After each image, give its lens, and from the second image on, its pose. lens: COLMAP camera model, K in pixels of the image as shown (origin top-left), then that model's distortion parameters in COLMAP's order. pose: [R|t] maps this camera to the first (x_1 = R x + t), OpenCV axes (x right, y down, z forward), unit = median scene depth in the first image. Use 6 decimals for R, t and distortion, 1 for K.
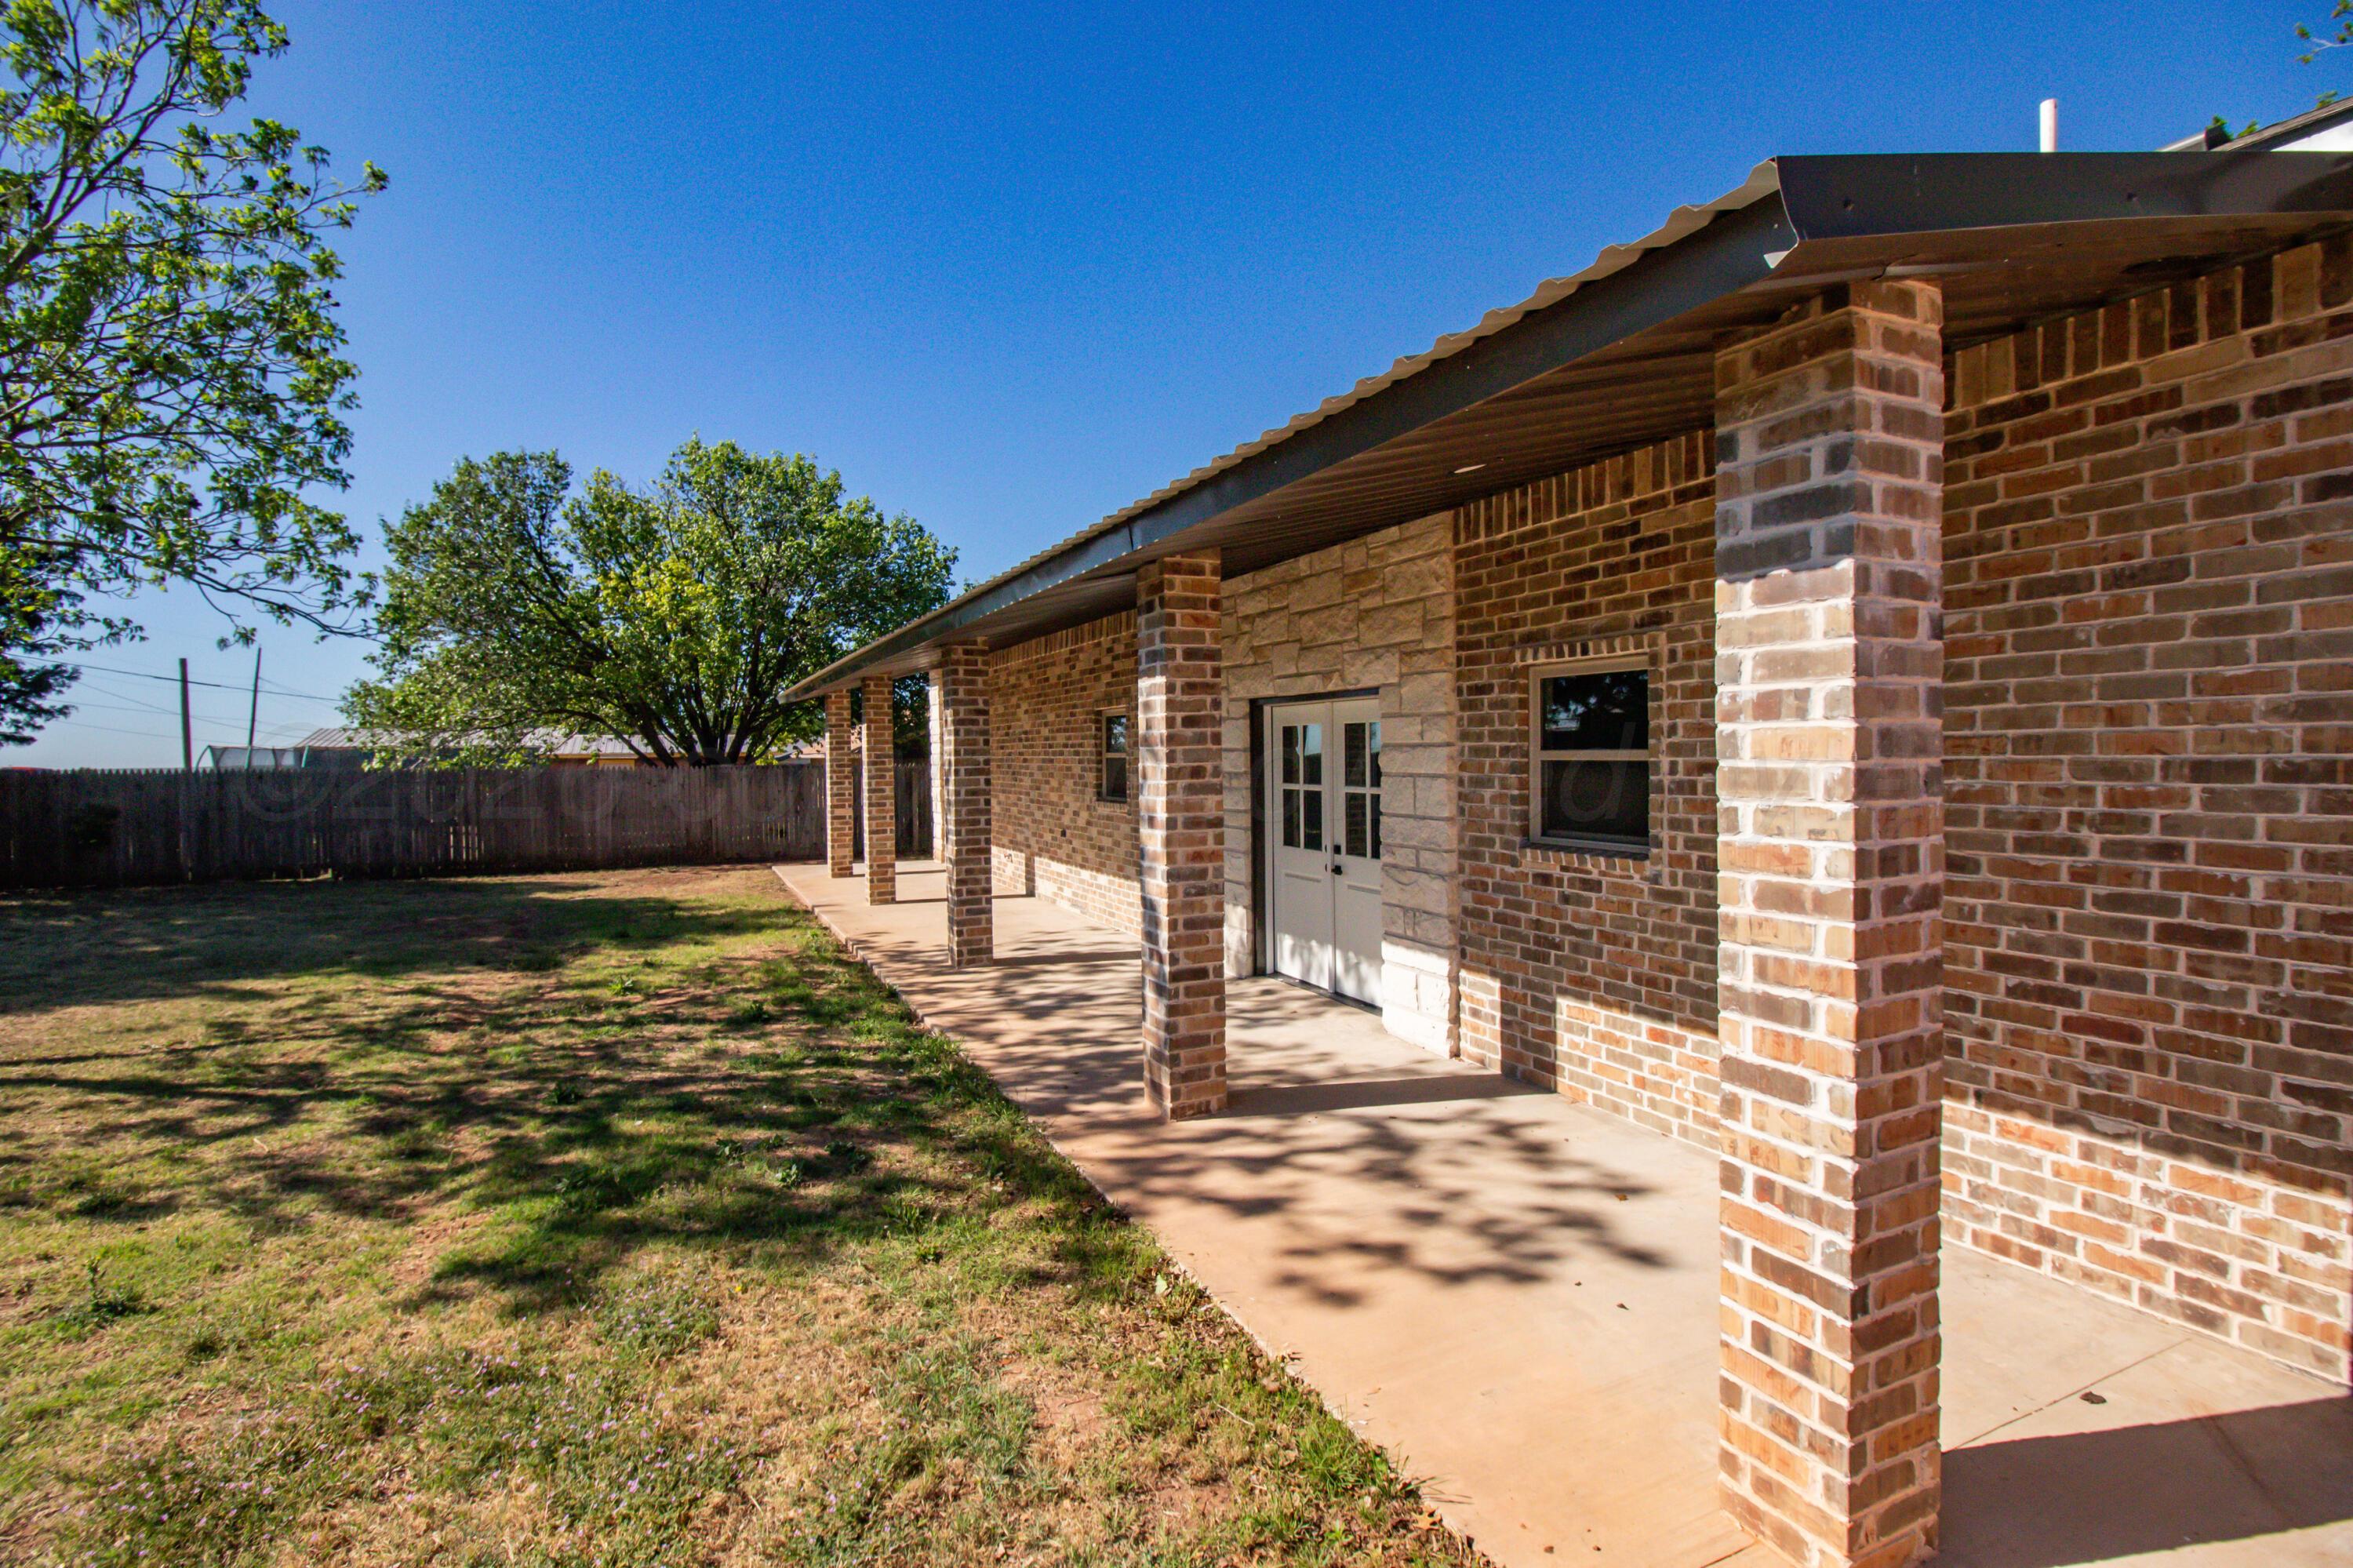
lens RADIAL K [[1093.7, 0, 1165.5], [0, 1093.7, 776.9], [0, 0, 1]] dist [0.000301, -0.009219]
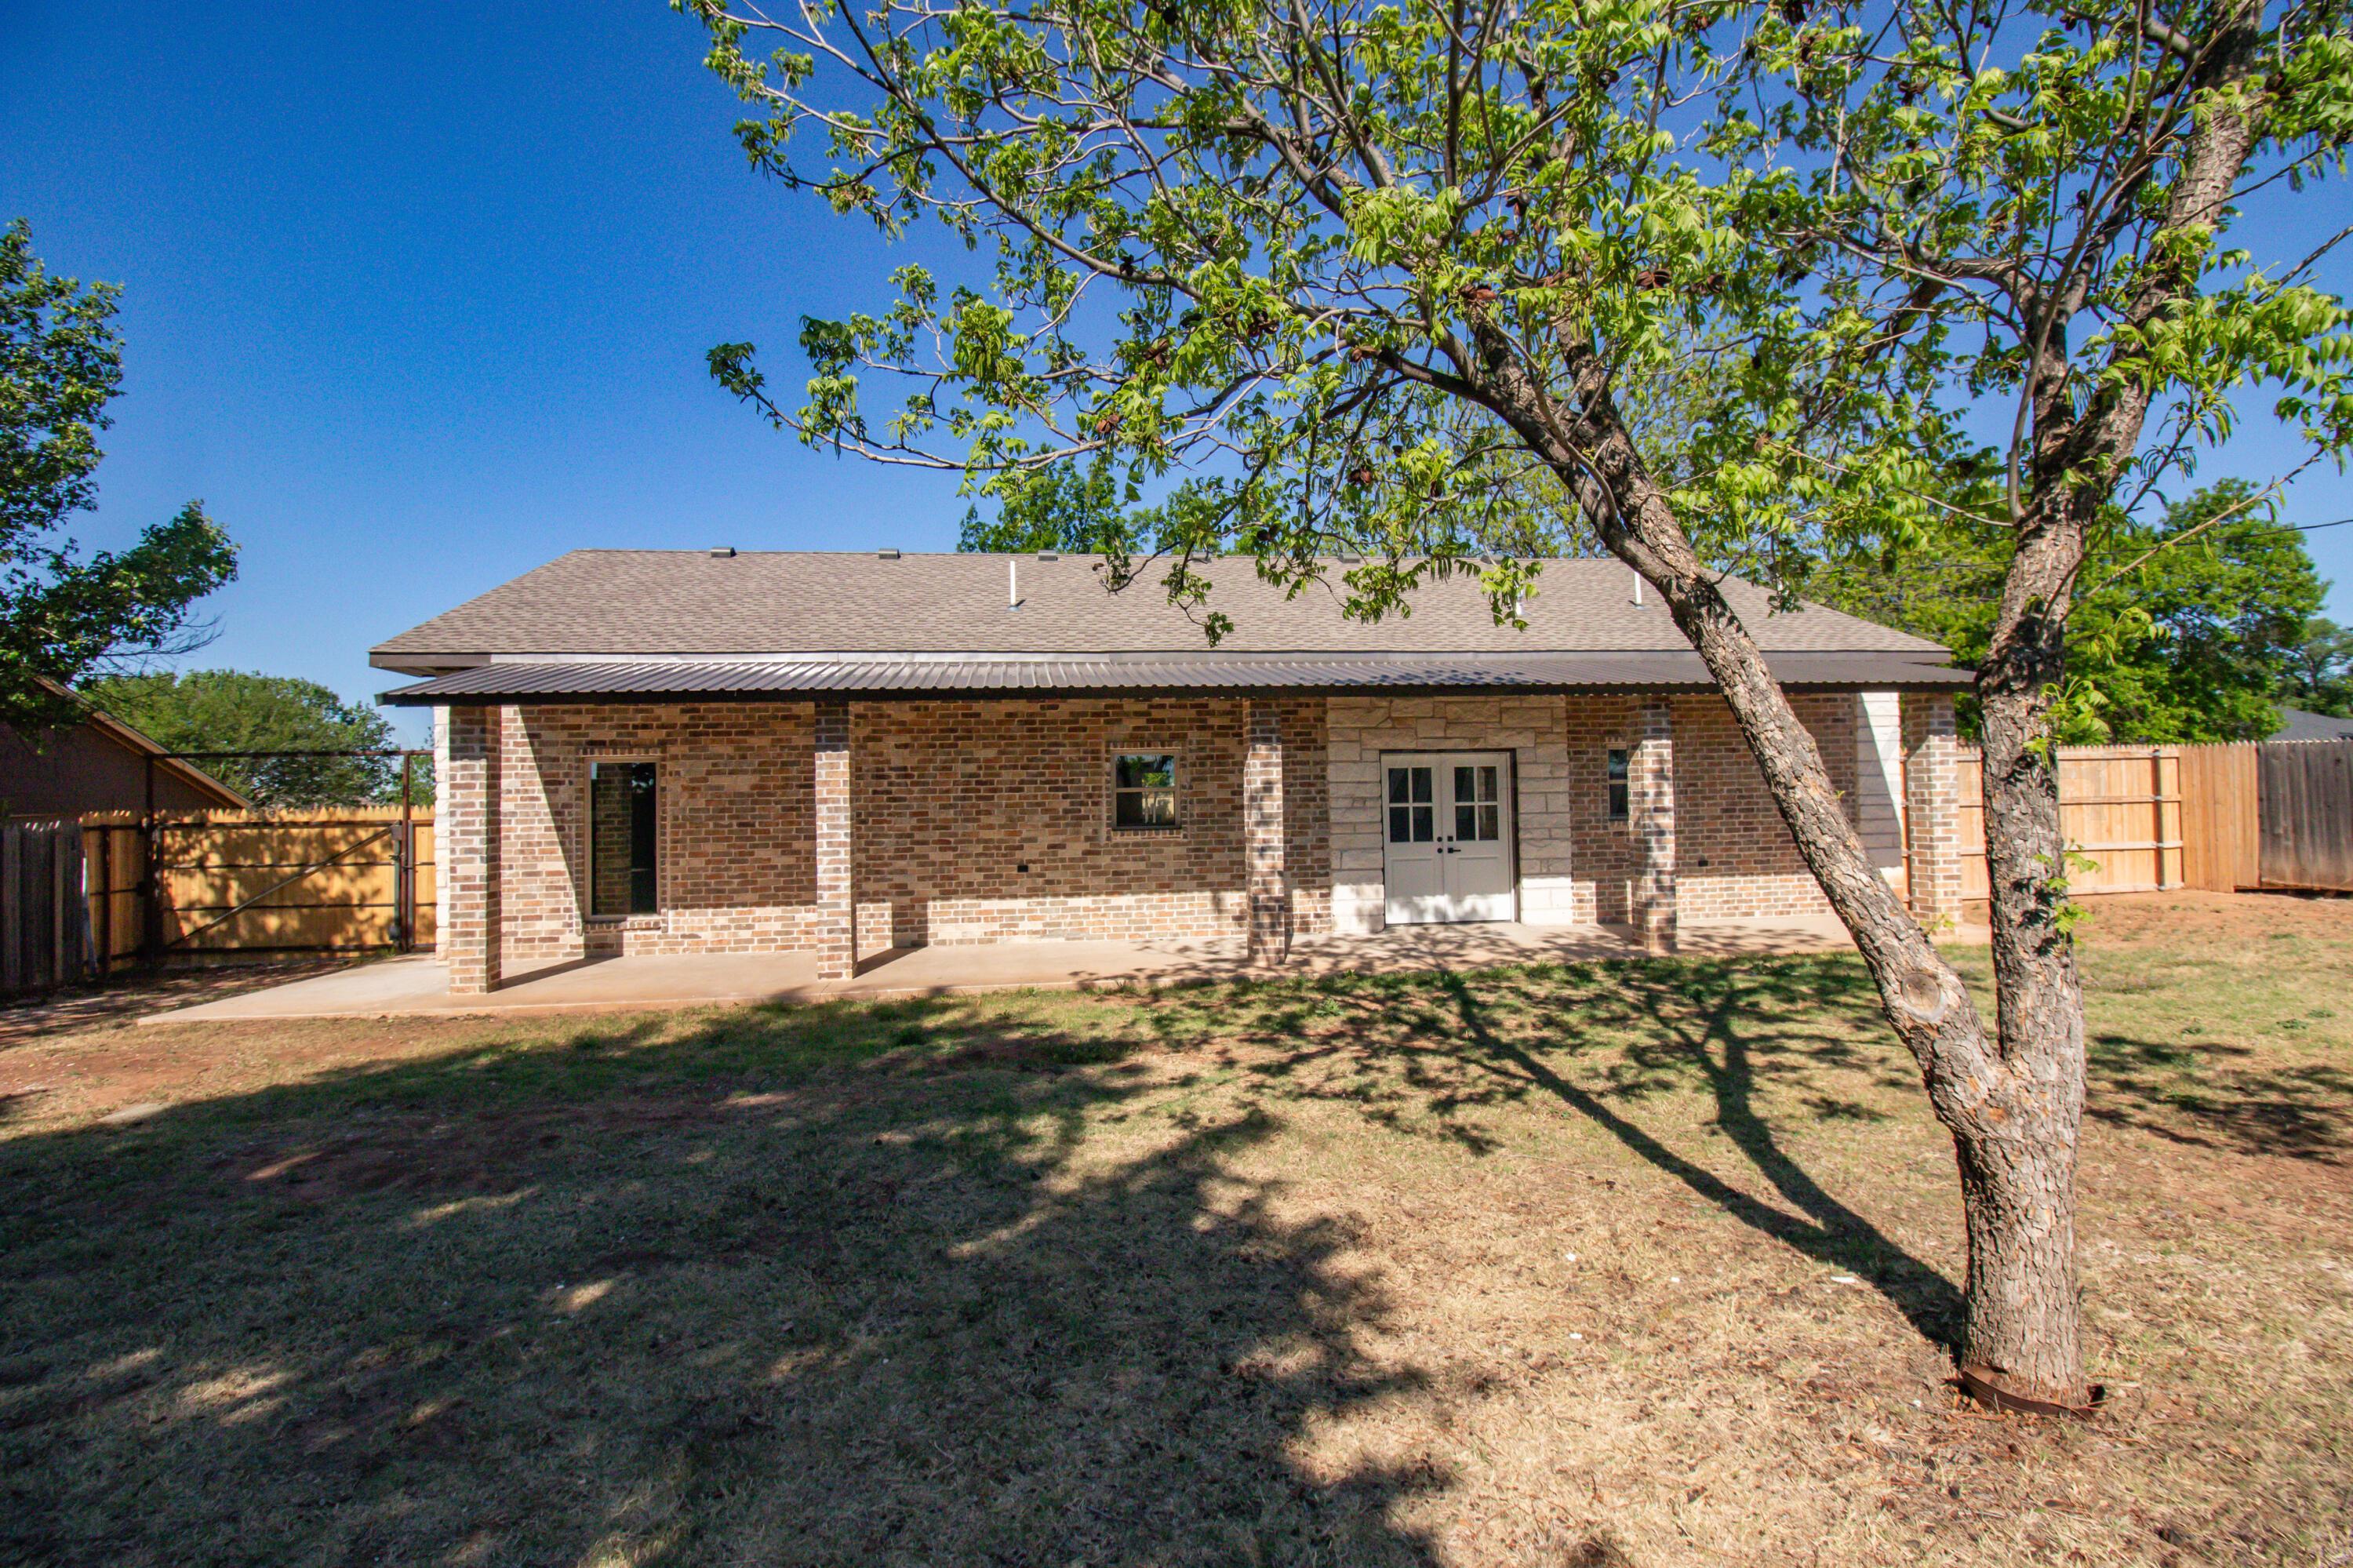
lens RADIAL K [[1093.7, 0, 1157.2], [0, 1093.7, 759.5], [0, 0, 1]] dist [0.000301, -0.009219]
pose [[0.290583, 0.025272, 0.956516, -3.858260], [0.035522, 0.998677, -0.037177, -0.027583], [-0.956190, 0.044780, 0.289301, 2.171547]]
